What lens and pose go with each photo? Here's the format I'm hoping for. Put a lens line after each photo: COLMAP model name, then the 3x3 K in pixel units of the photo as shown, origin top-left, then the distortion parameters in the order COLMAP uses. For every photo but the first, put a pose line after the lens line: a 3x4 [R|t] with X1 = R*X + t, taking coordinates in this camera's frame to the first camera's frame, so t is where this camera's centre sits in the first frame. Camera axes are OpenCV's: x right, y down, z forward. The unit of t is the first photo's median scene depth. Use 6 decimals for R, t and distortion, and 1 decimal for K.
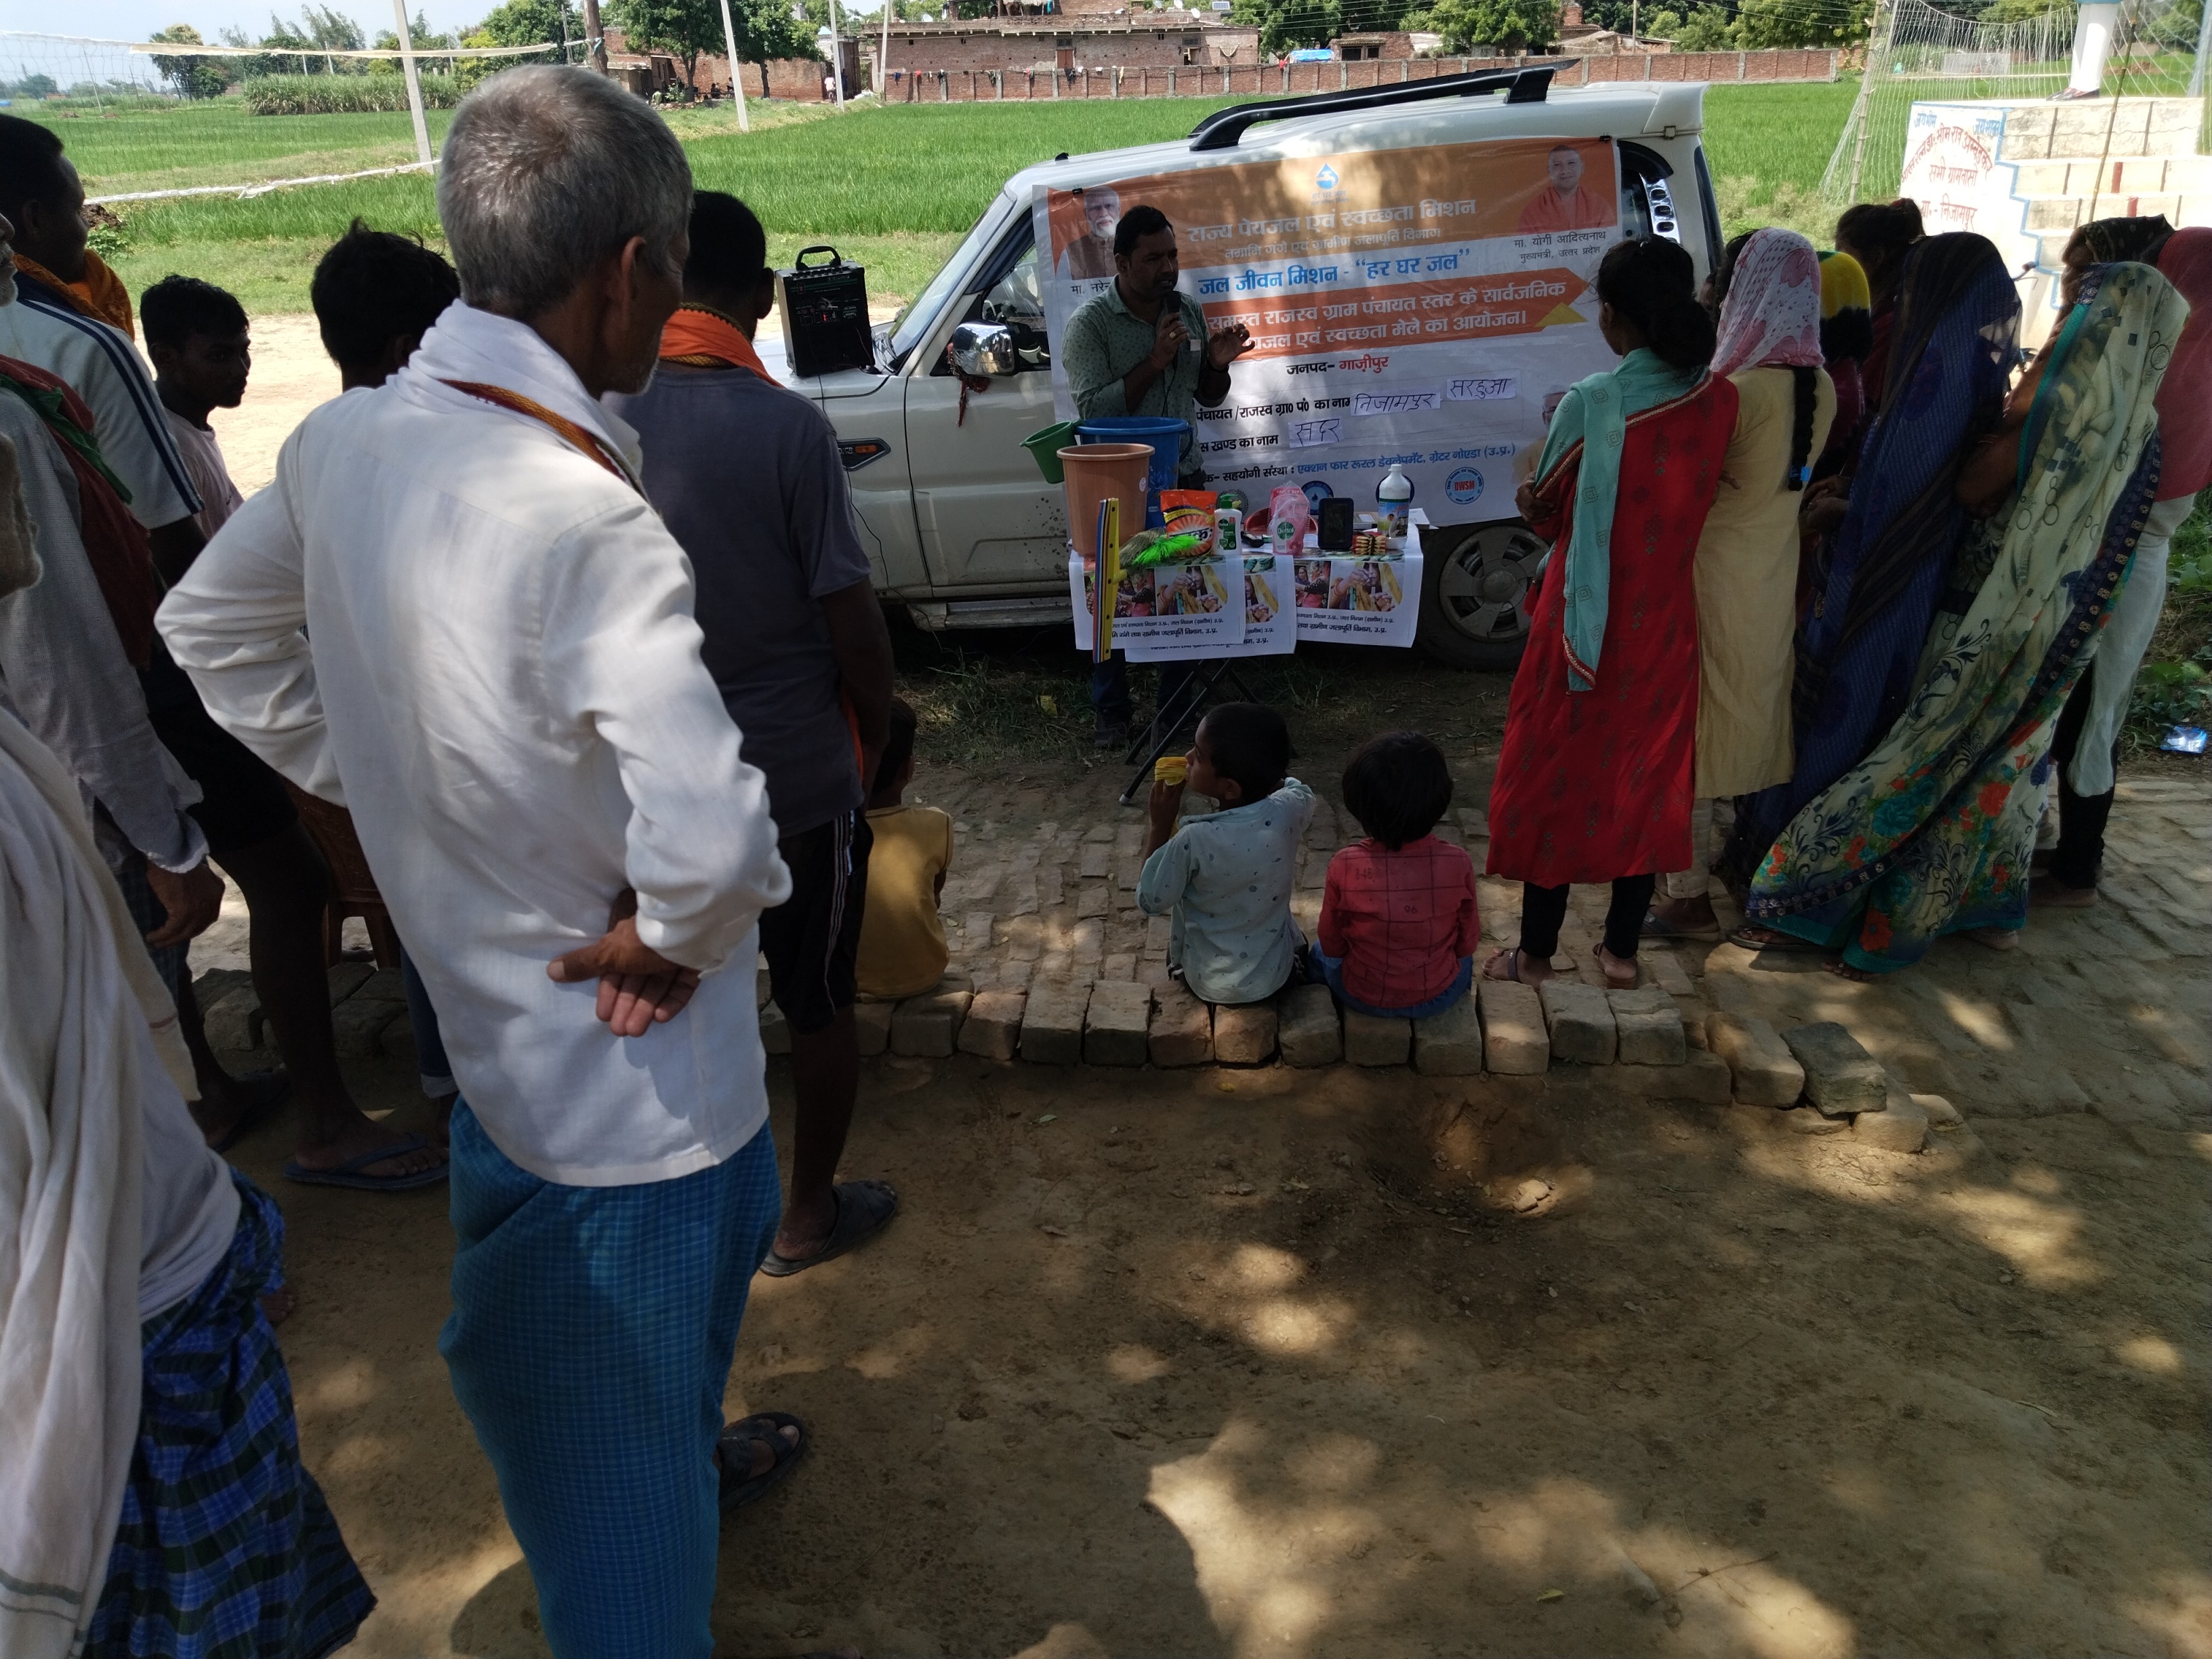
lens RADIAL K [[1788.0, 0, 1106.0], [0, 1788.0, 829.5], [0, 0, 1]] dist [0.078605, -0.181583]
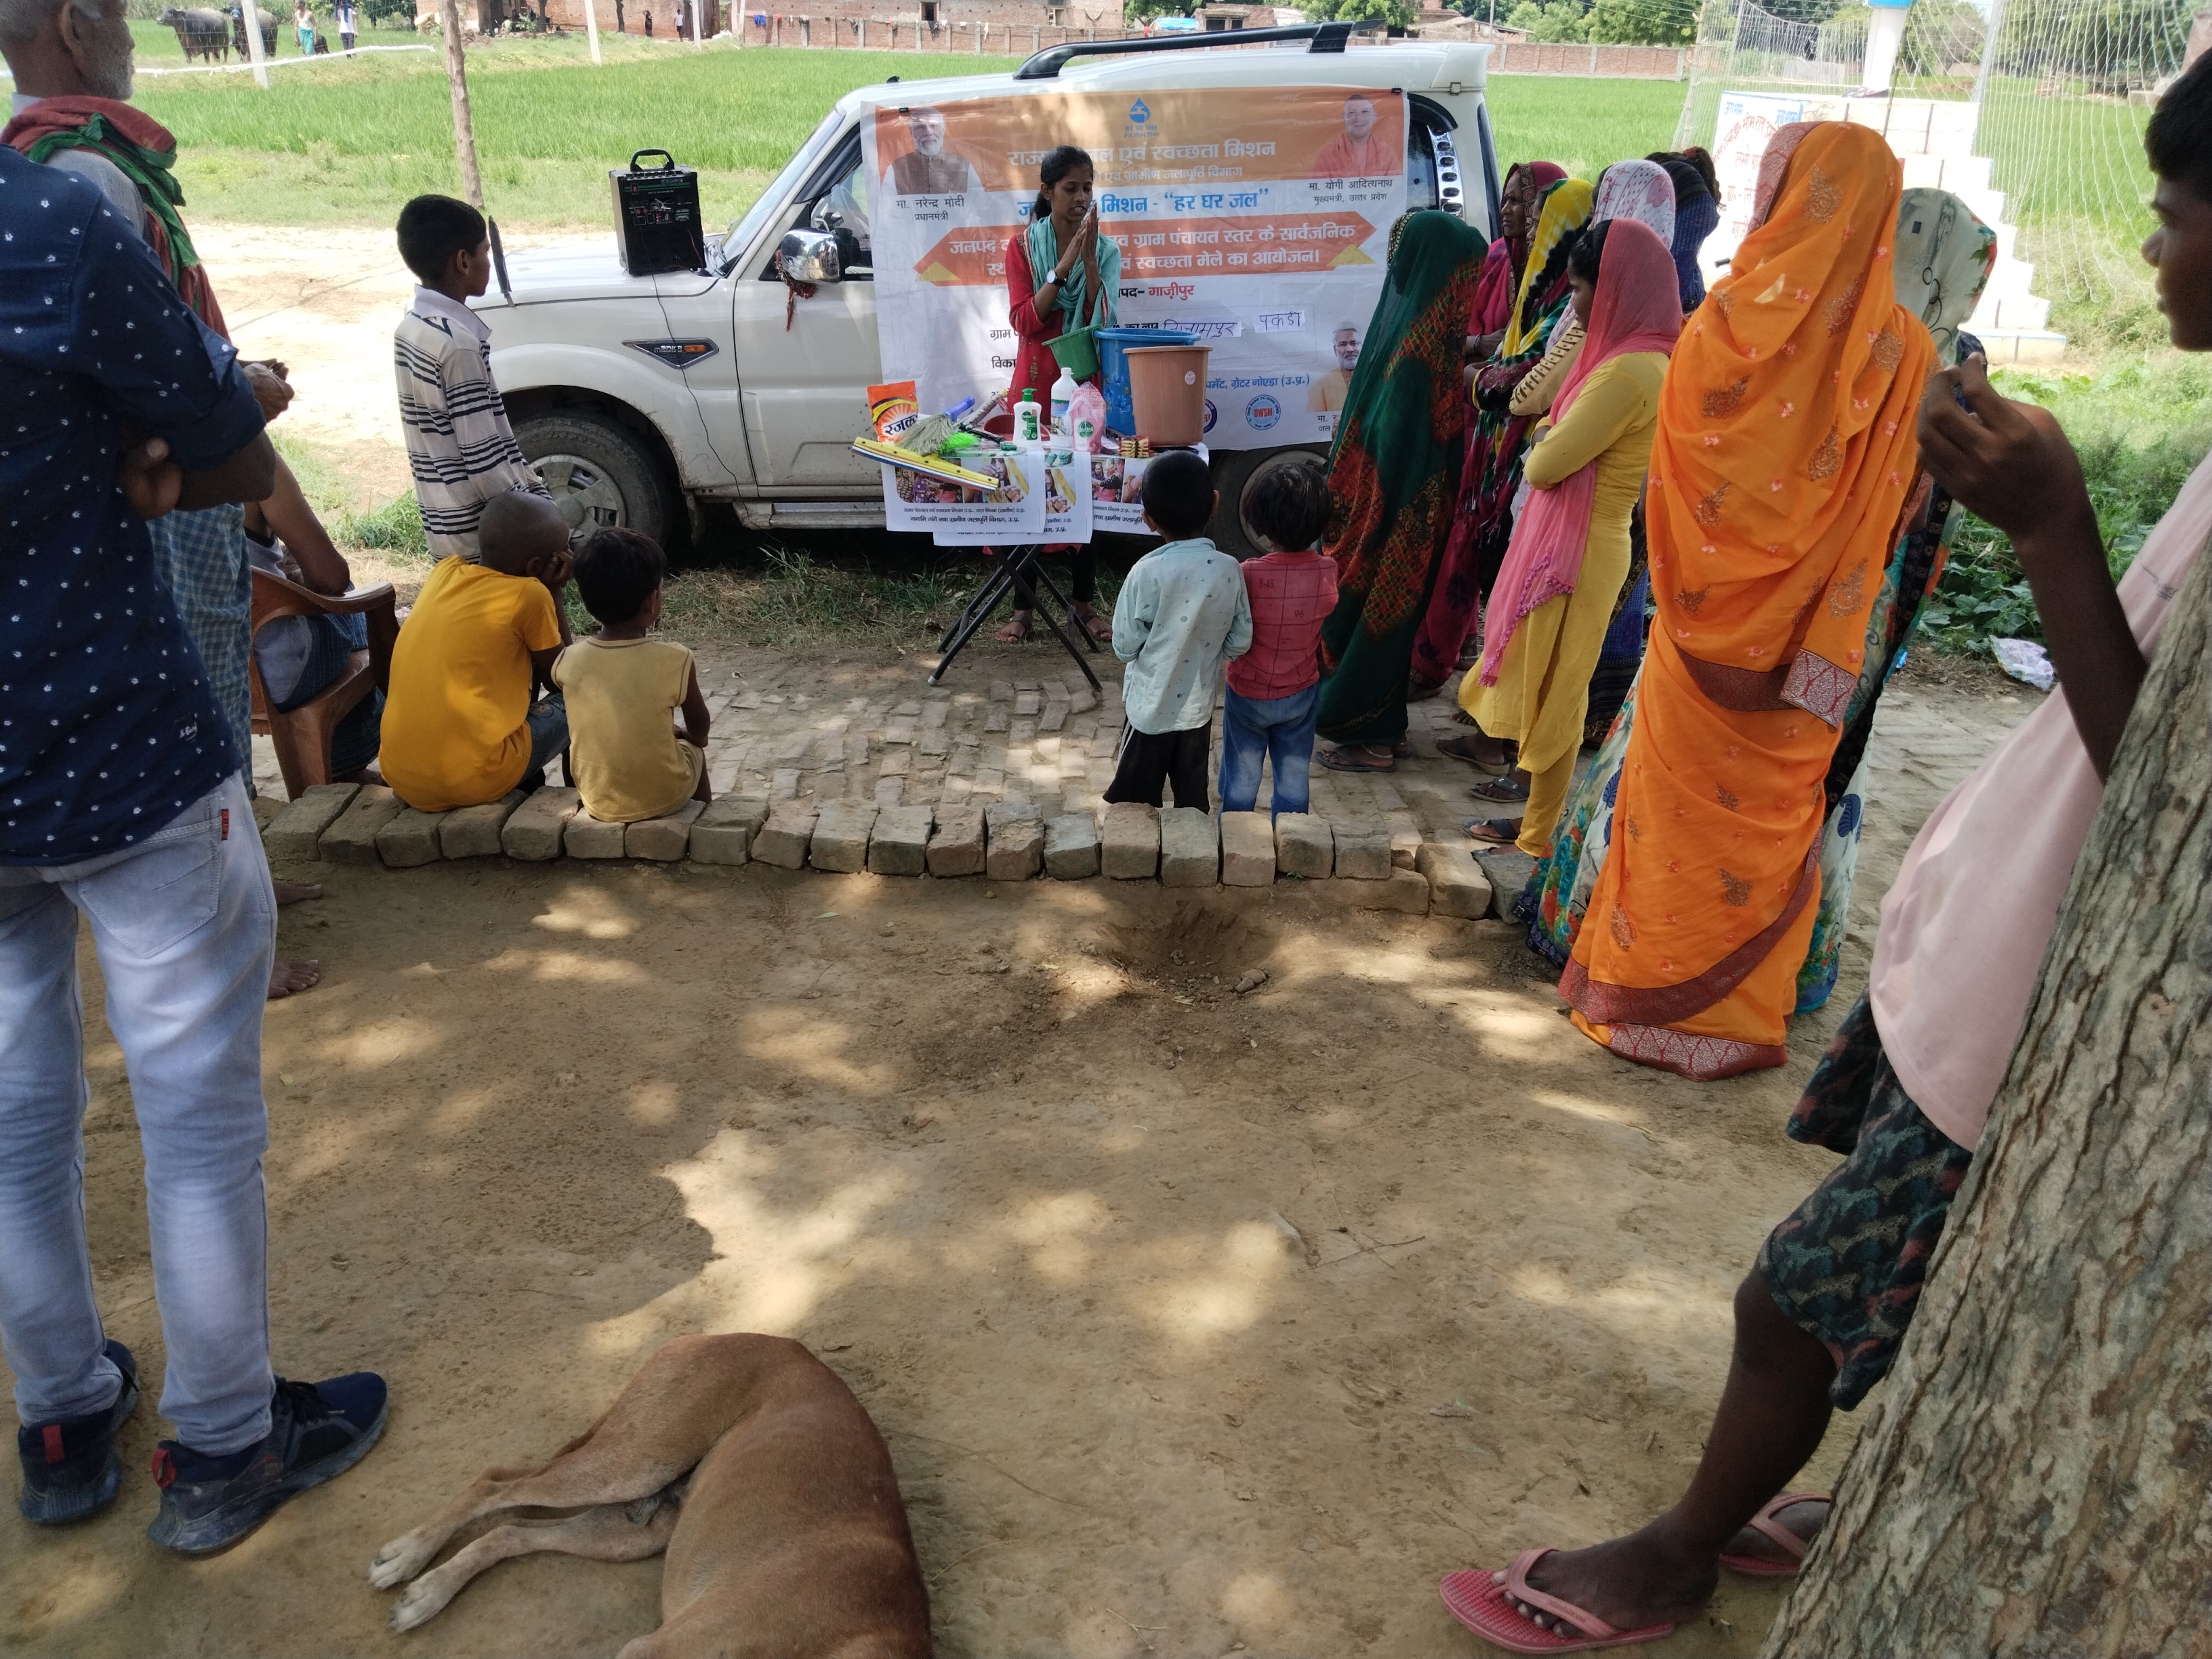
lens RADIAL K [[1879.8, 0, 1157.5], [0, 1879.8, 872.2], [0, 0, 1]] dist [0.144752, -0.354315]
pose [[0.995561, 0.024556, 0.090864, 0.041803], [-0.025094, 0.999674, 0.004783, 0.082604], [-0.090717, -0.007041, 0.995852, -0.128410]]
